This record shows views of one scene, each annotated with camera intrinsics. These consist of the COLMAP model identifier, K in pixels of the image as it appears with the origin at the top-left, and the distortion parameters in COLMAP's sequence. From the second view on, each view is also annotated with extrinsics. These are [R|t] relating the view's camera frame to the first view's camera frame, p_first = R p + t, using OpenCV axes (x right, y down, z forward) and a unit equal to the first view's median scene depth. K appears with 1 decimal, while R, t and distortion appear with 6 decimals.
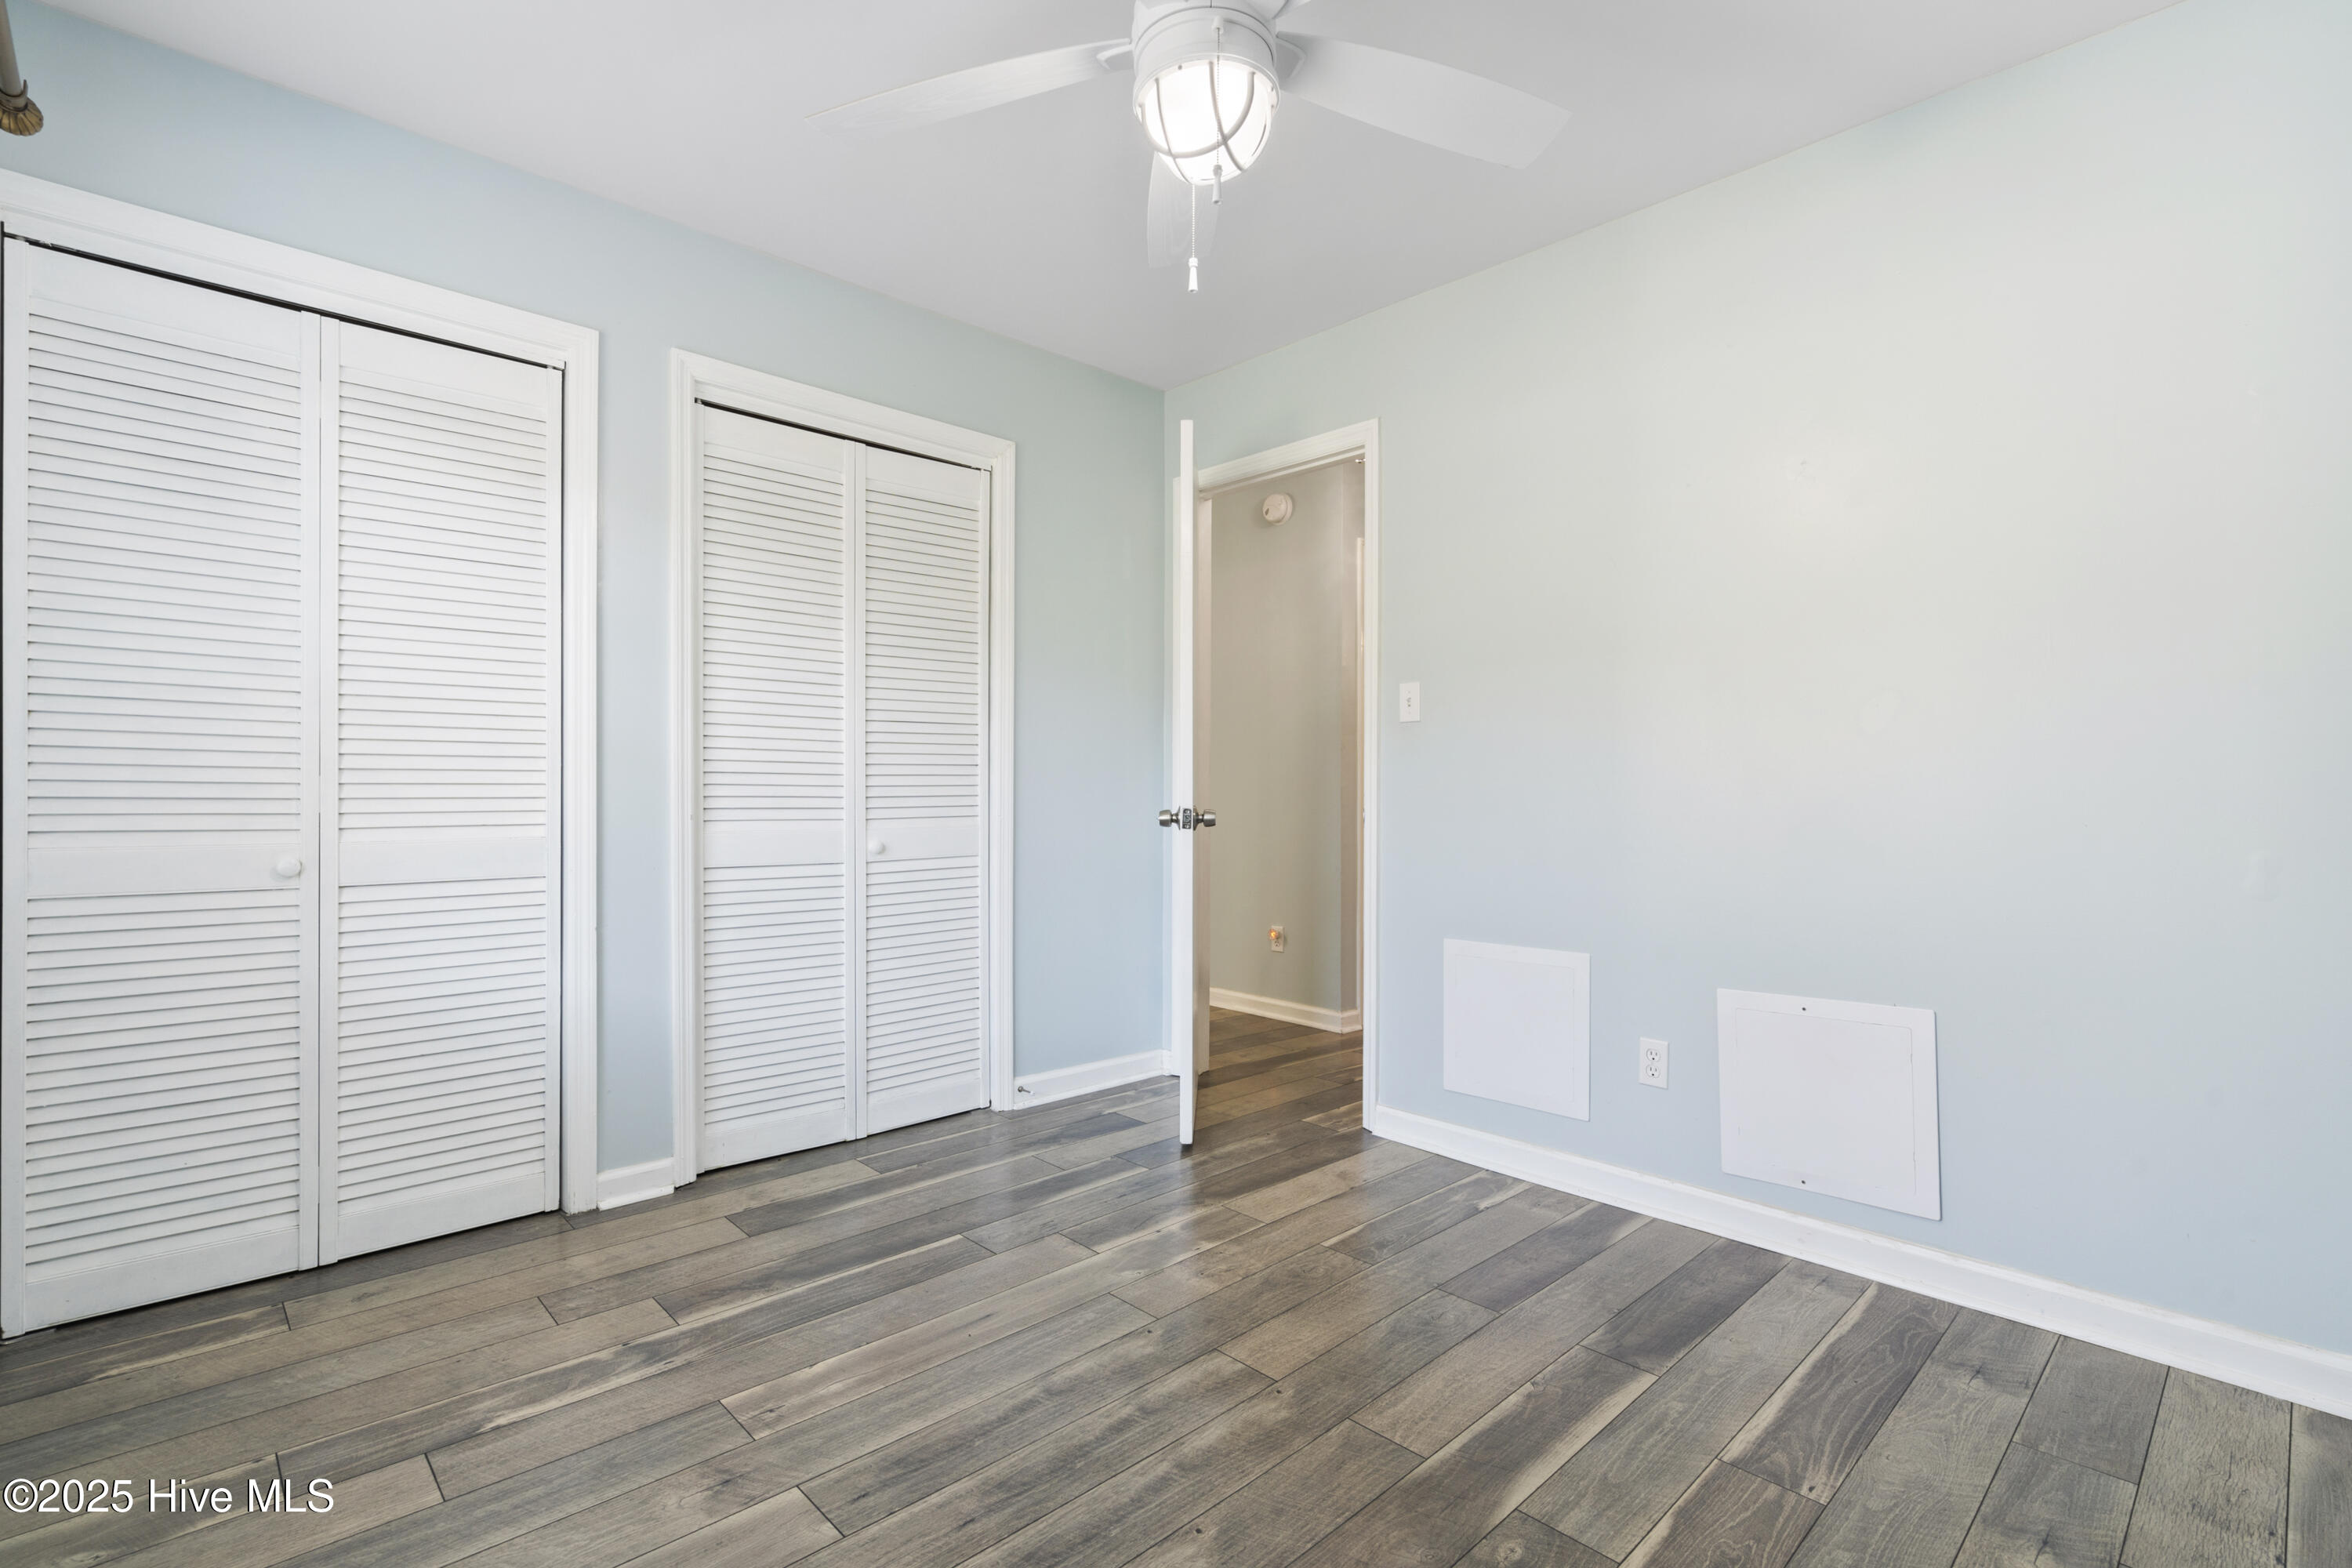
lens RADIAL K [[1087.4, 0, 1198.0], [0, 1087.4, 794.7], [0, 0, 1]] dist [-0.000922, 0.000553]
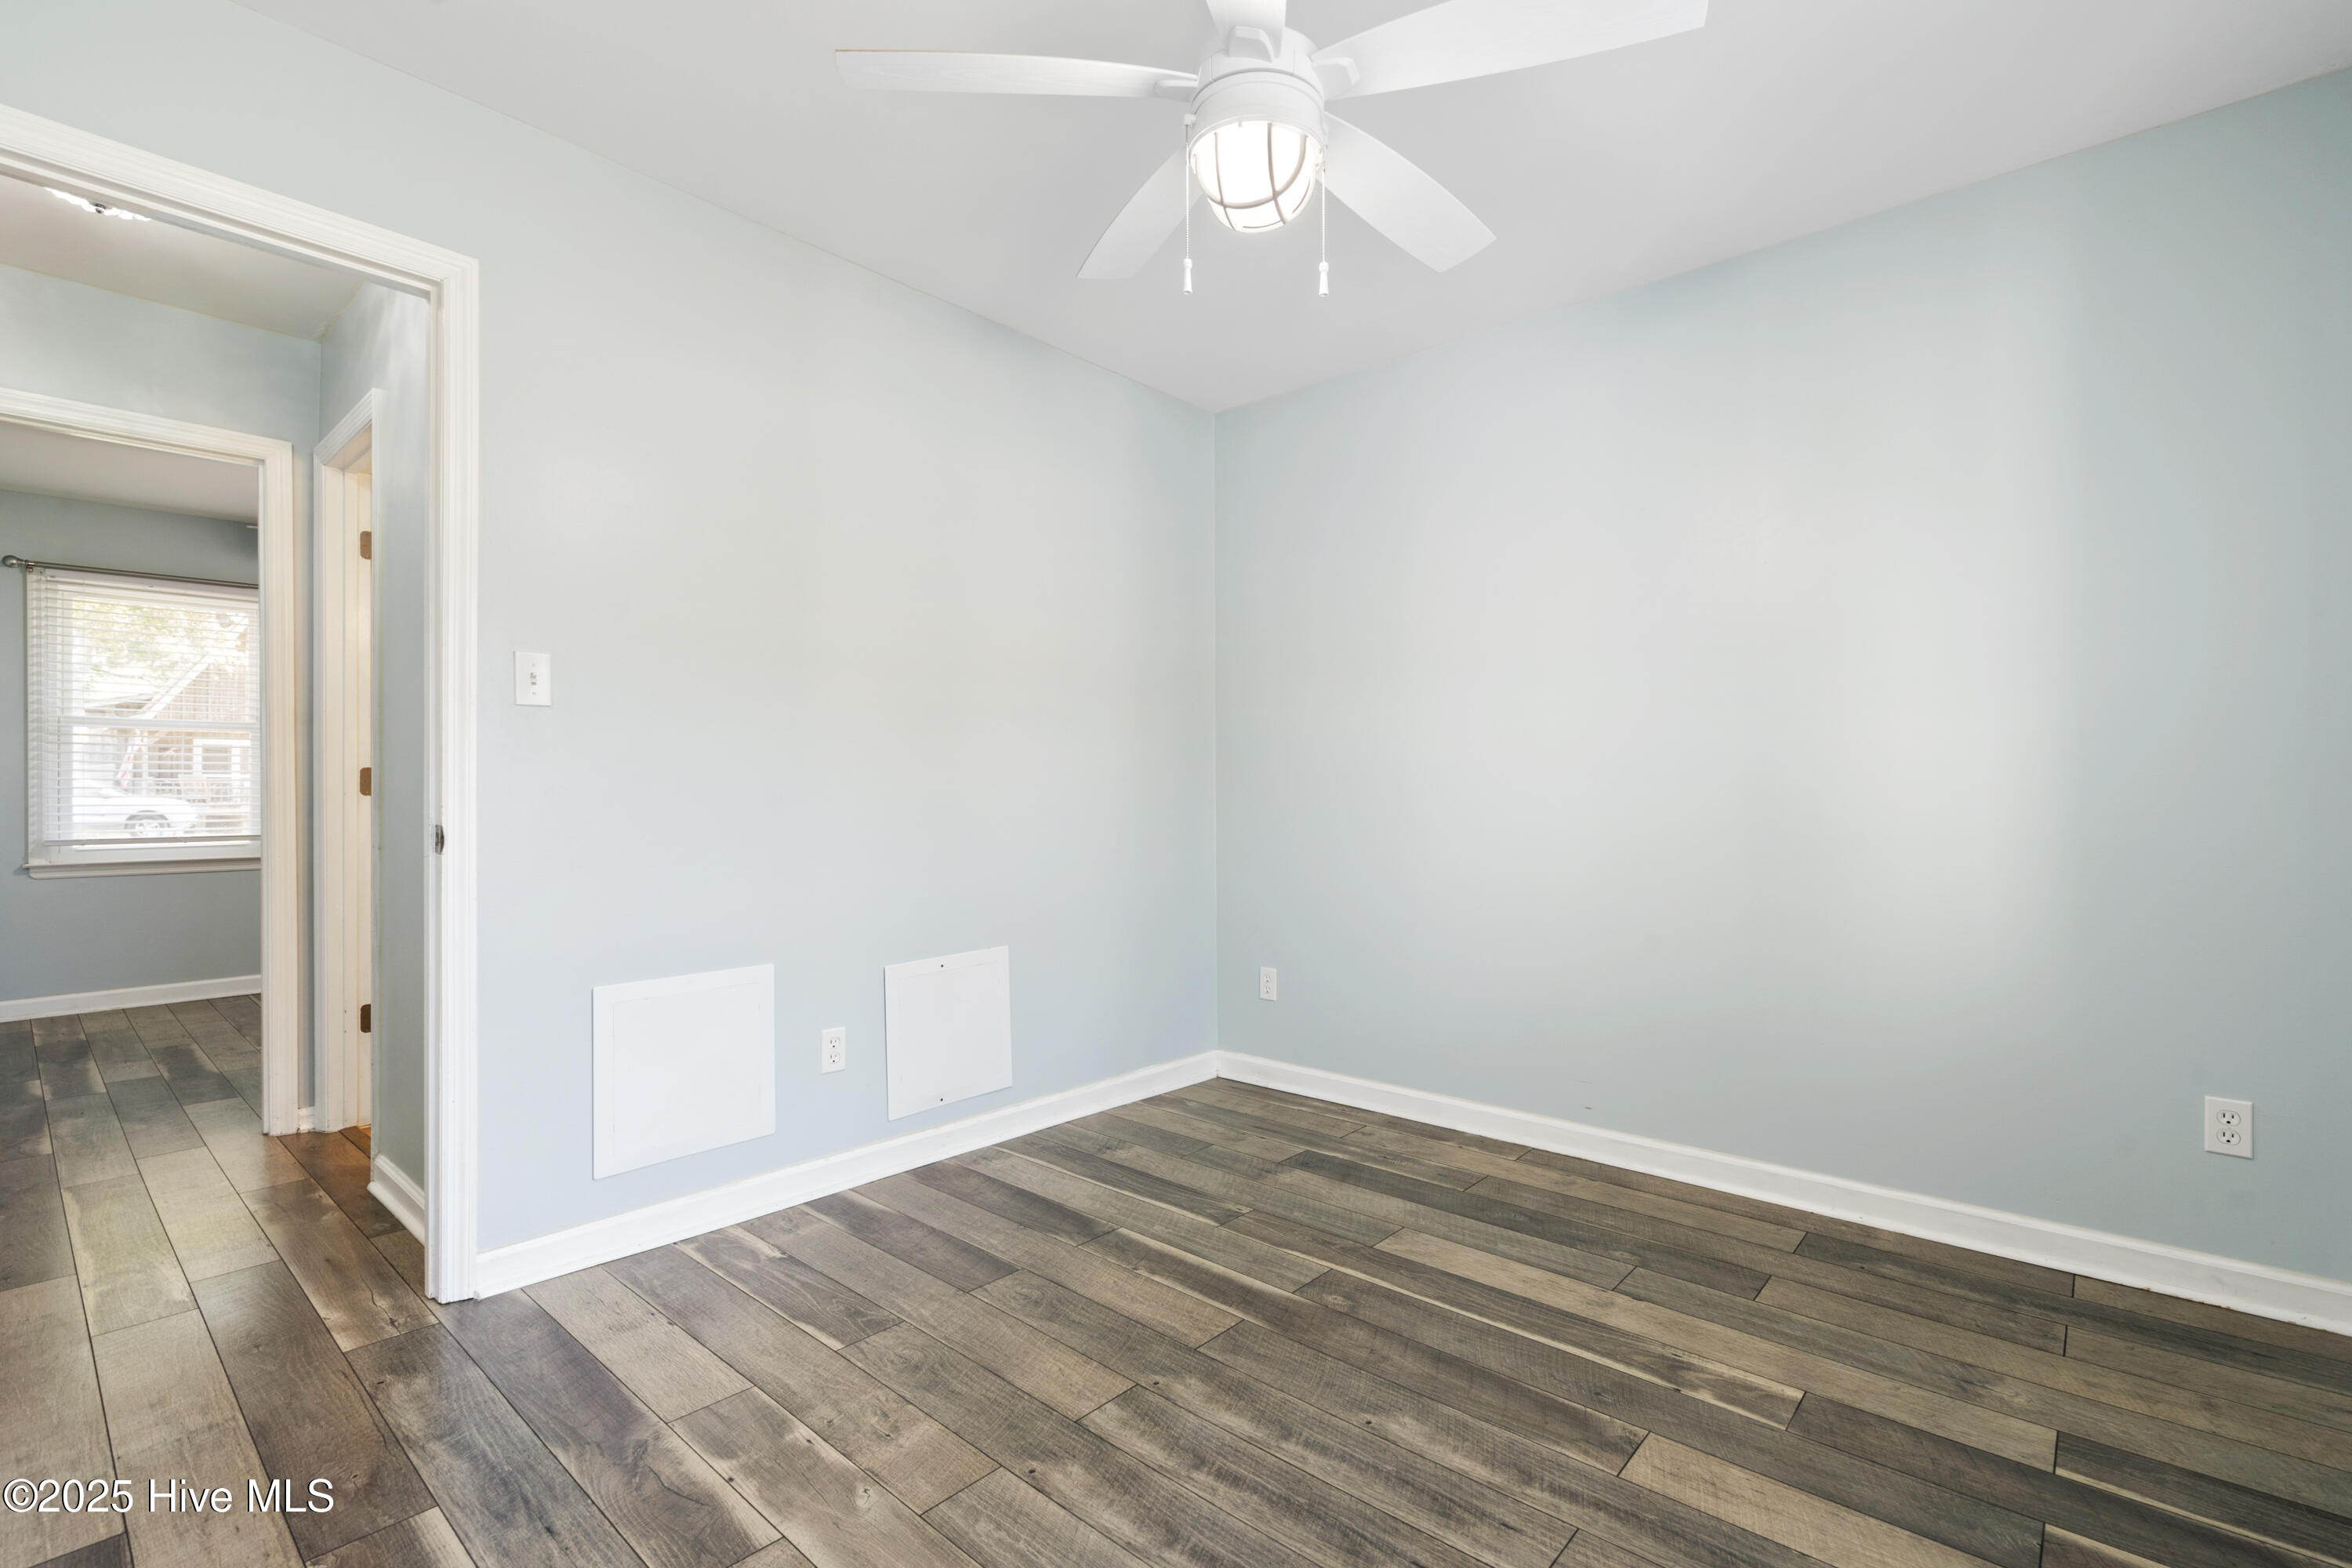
lens RADIAL K [[1059.1, 0, 1170.1], [0, 1059.1, 789.0], [0, 0, 1]] dist [-0.002771, 0.001256]
pose [[-0.070106, 0.000723, 0.997539, -0.752253], [0.003097, 0.999995, -0.000508, -0.012433], [-0.997535, 0.003053, -0.070108, 0.853429]]
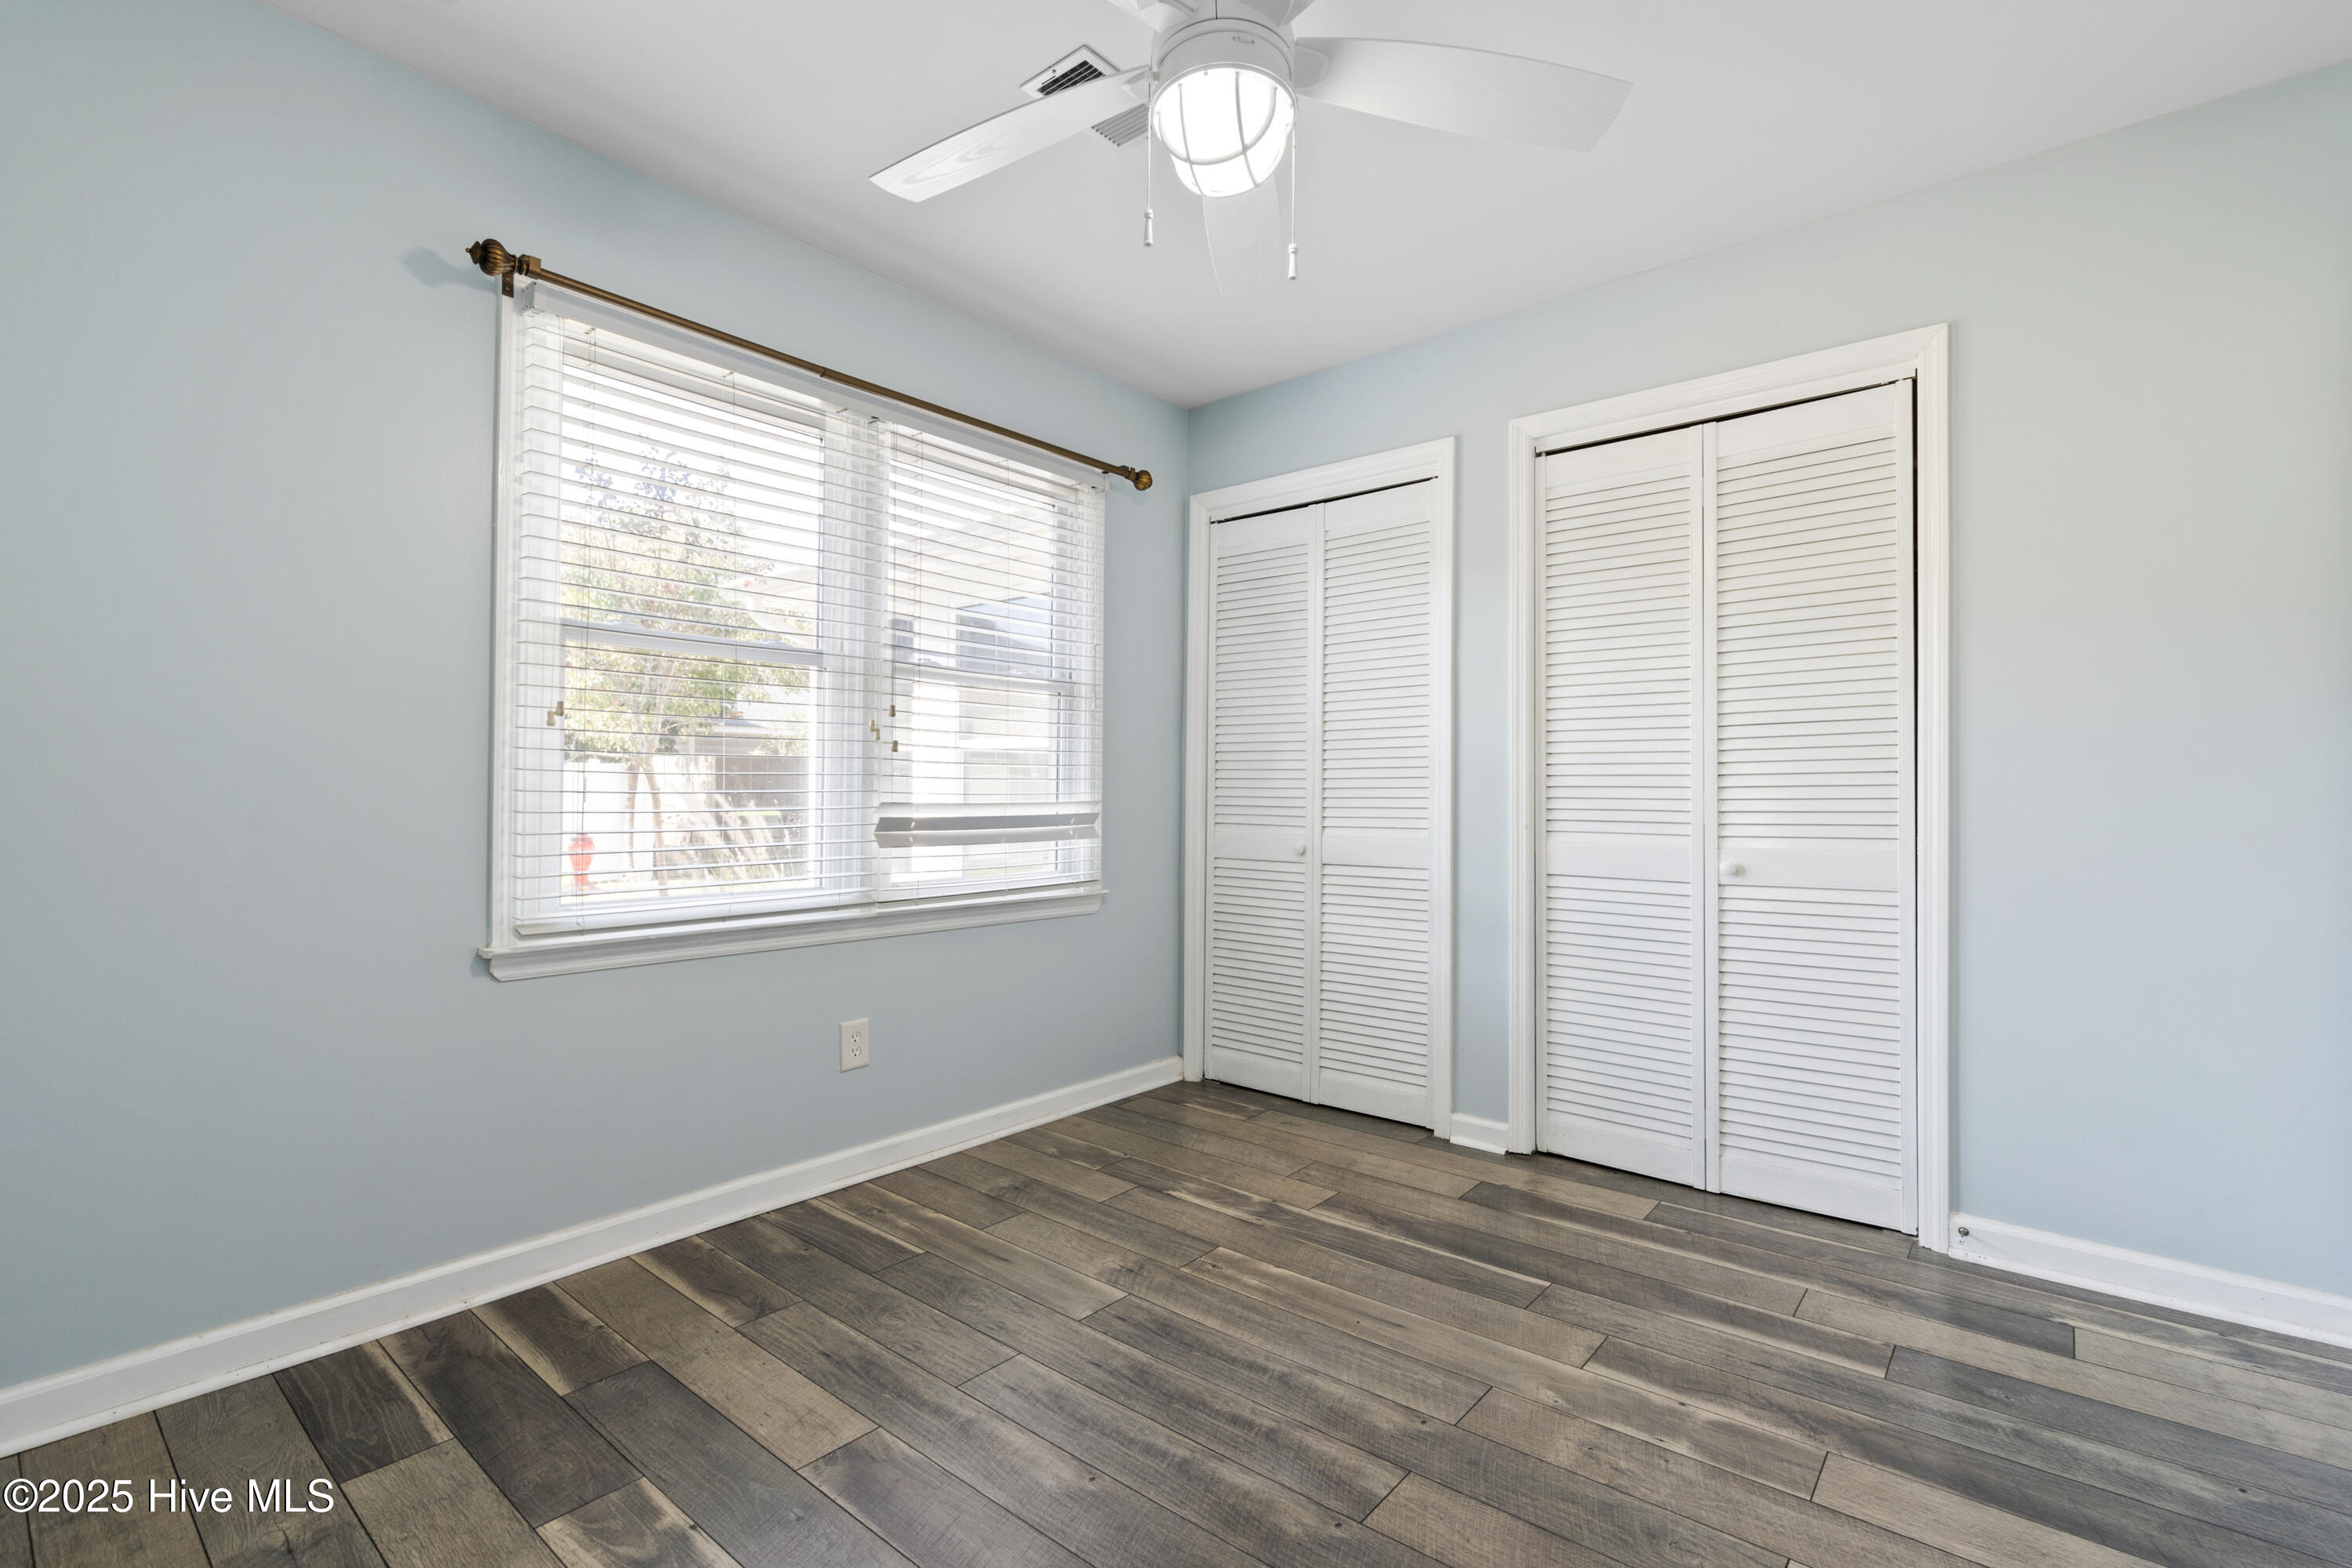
lens RADIAL K [[1059.1, 0, 1170.1], [0, 1059.1, 789.0], [0, 0, 1]] dist [-0.002771, 0.001256]
pose [[0.095830, -0.012592, -0.995318, 0.706865], [-0.008238, 0.999876, -0.013443, -0.001271], [0.995364, 0.009487, 0.095715, 0.638011]]
